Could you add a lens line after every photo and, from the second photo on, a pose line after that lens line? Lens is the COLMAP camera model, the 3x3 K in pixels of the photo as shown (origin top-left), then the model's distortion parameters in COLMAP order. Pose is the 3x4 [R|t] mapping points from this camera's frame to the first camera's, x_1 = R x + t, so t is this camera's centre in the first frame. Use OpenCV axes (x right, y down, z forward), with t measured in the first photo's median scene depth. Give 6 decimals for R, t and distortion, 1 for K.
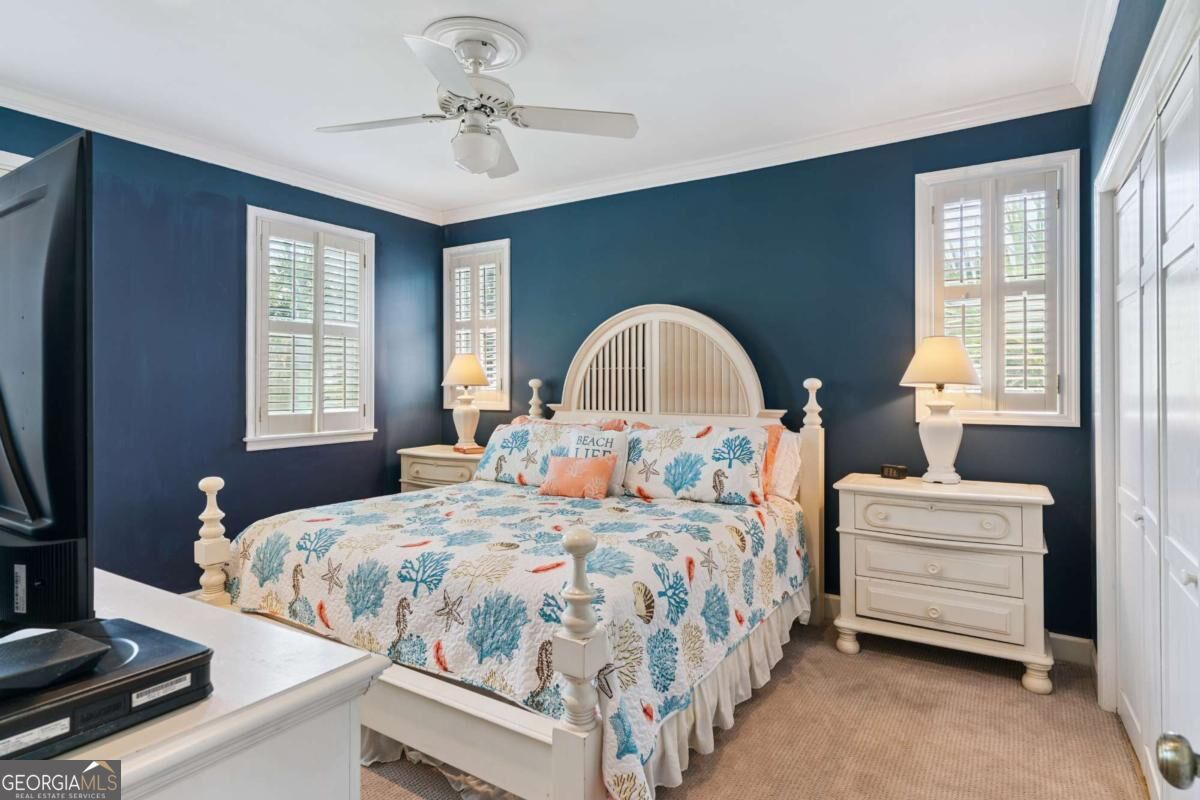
lens RADIAL K [[646.8, 0, 600.8], [0, 646.8, 378.8], [0, 0, 1]] dist [0.000421, 0.000182]
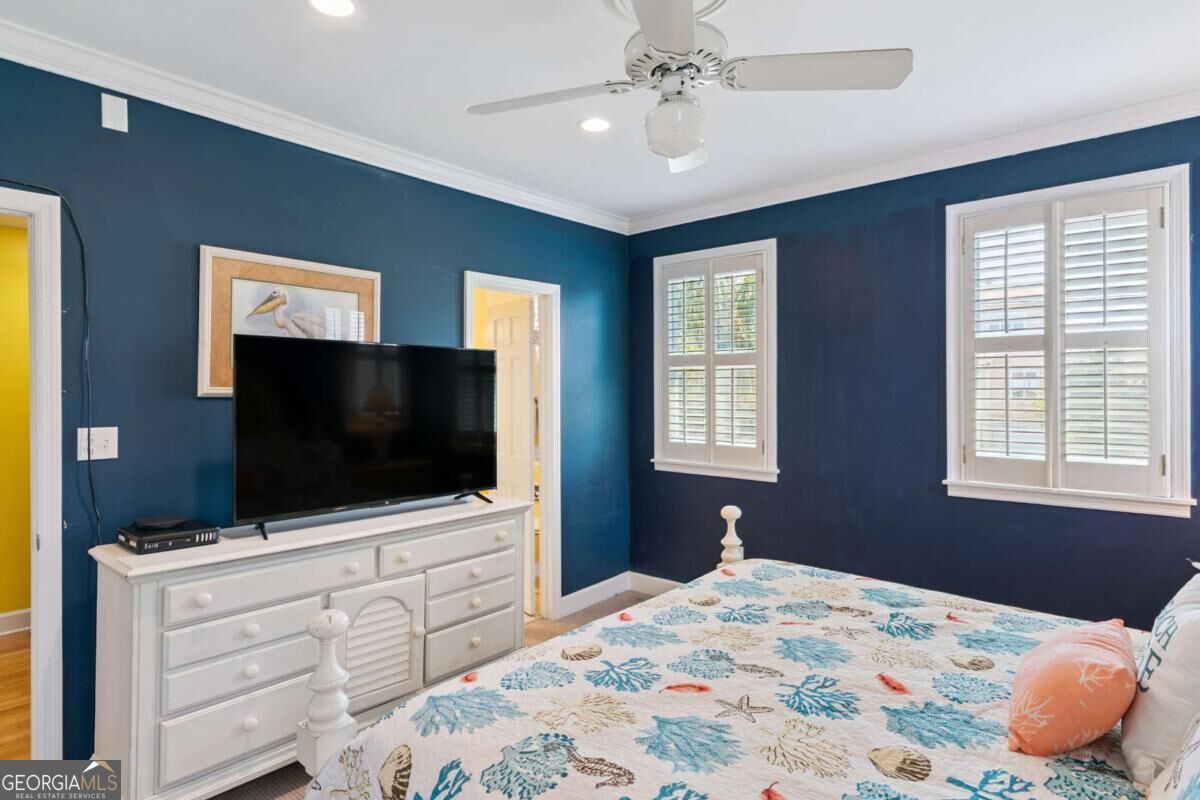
lens RADIAL K [[646.3, 0, 600.0], [0, 646.3, 400.0], [0, 0, 1]] dist [-0.000116, 0.000839]
pose [[-0.113239, 0.002180, -0.993565, 0.486417], [0.007439, 0.999971, 0.001346, -0.027322], [0.993540, -0.007239, -0.113252, 0.906420]]
